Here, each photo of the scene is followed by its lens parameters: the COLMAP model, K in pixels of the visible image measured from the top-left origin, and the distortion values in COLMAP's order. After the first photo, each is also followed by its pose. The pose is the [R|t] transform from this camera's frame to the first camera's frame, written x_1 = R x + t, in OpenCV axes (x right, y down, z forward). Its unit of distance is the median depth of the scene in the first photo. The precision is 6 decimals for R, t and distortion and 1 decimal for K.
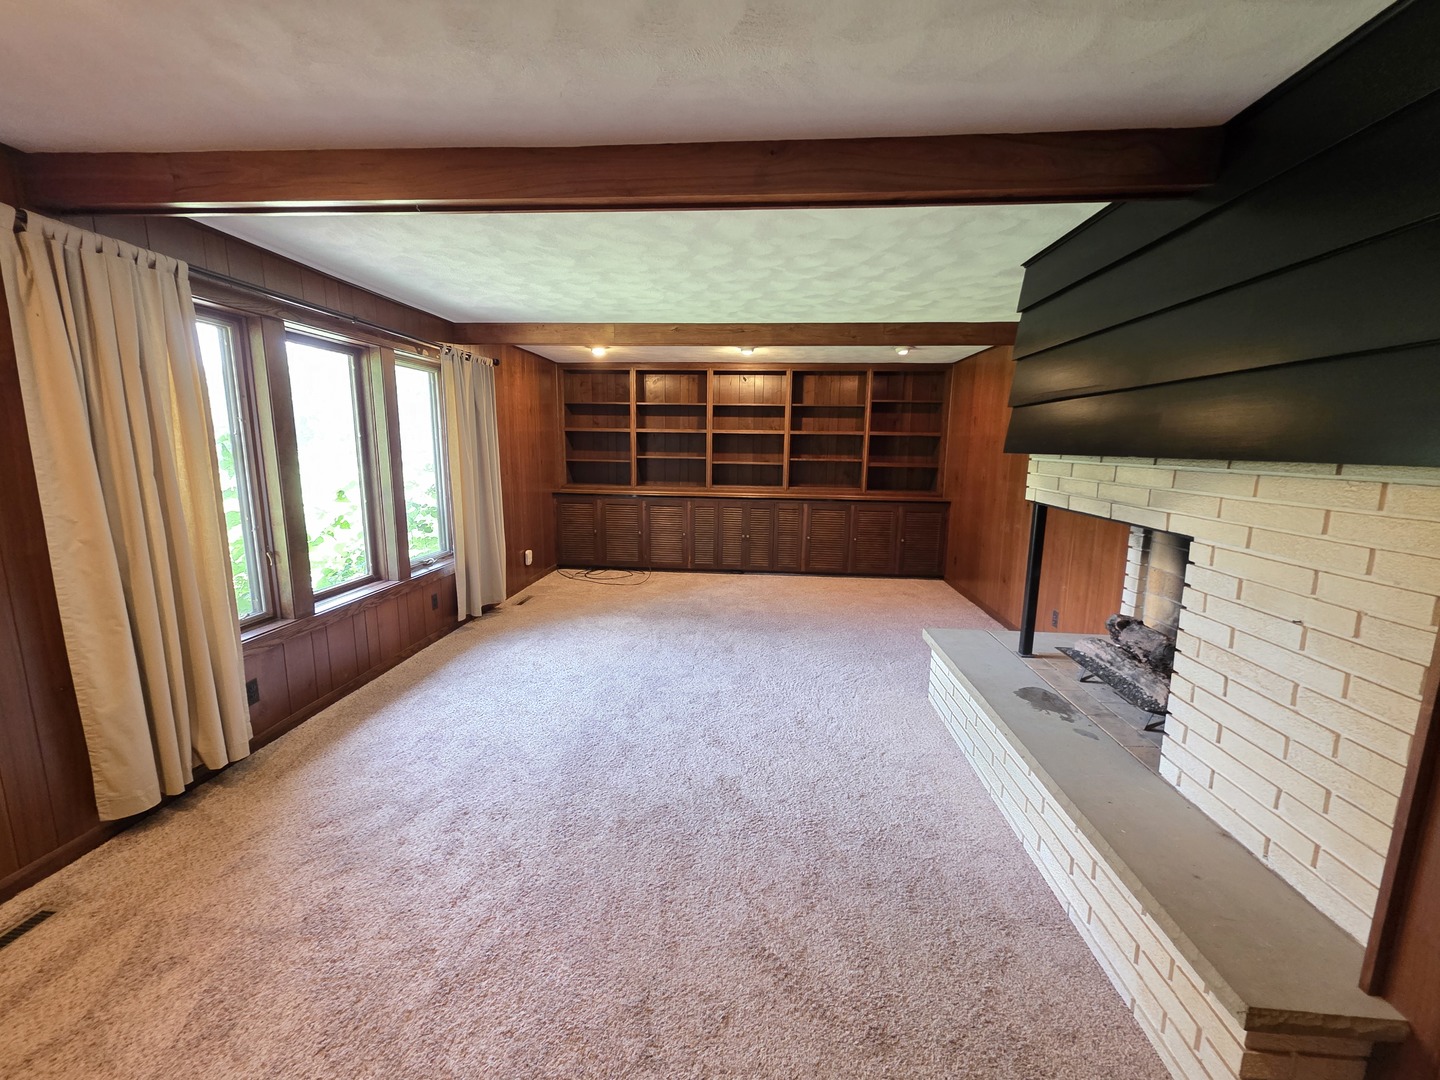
lens RADIAL K [[575.4, 0, 717.7], [0, 575.4, 538.3], [0, 0, 1]] dist [0.008027, -0.000266]
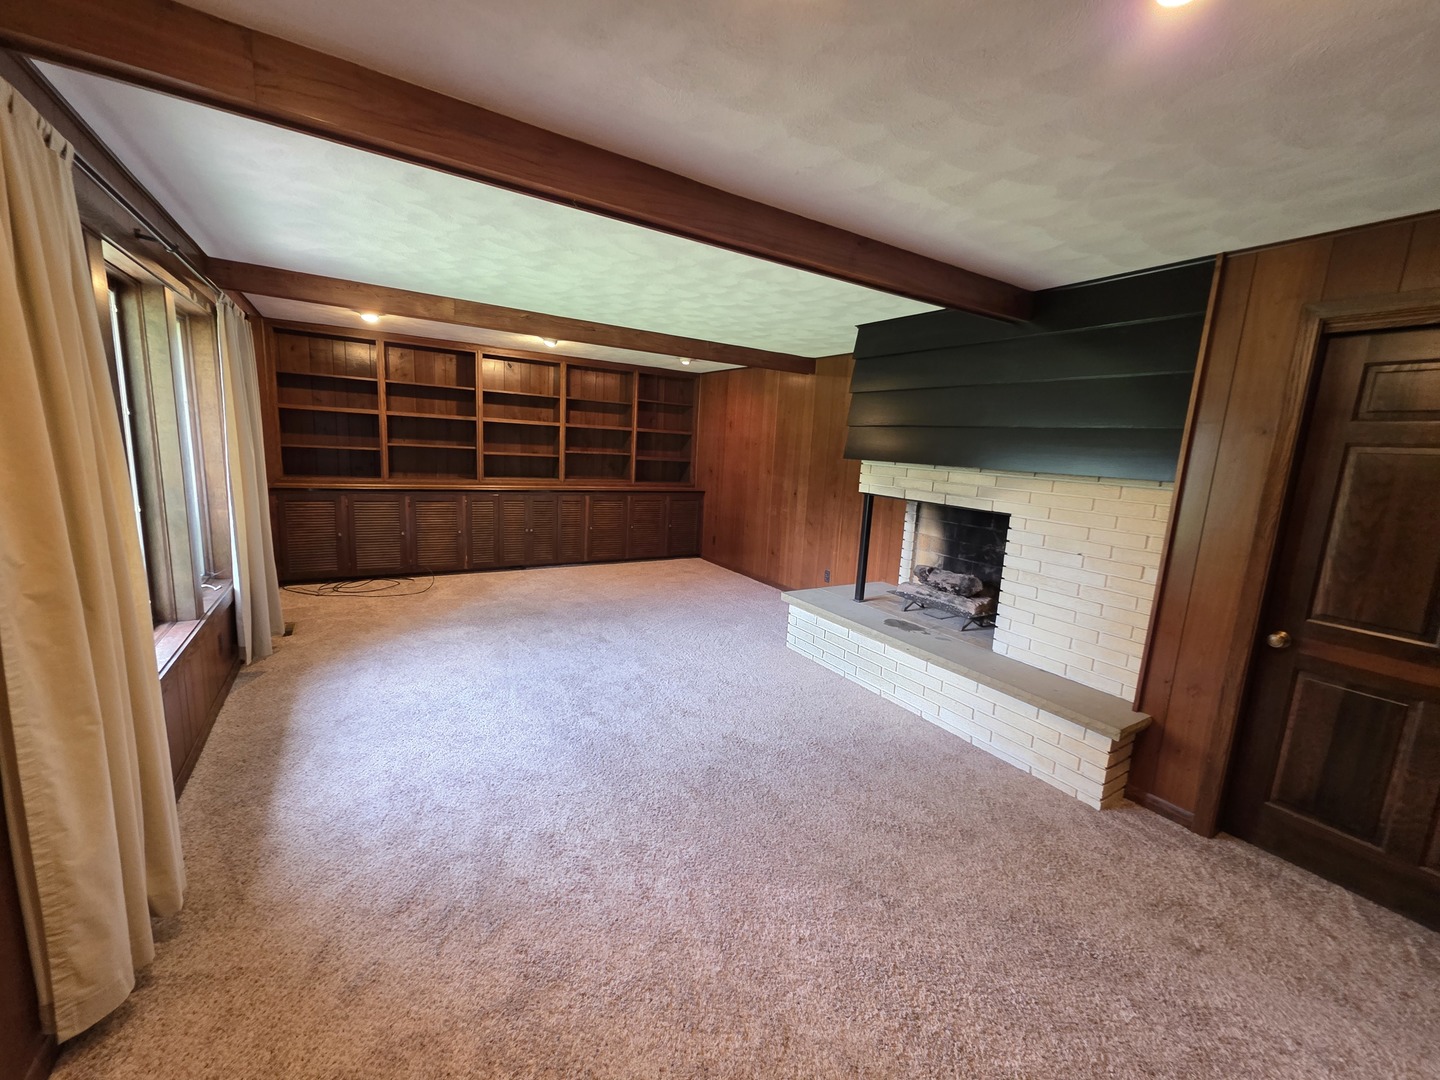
lens RADIAL K [[575.4, 0, 717.7], [0, 575.4, 538.3], [0, 0, 1]] dist [0.008027, -0.000266]
pose [[0.805192, -0.066450, 0.589279, -0.344981], [0.052241, 0.997787, 0.041133, -0.017029], [-0.590708, -0.002335, 0.806882, 0.034739]]
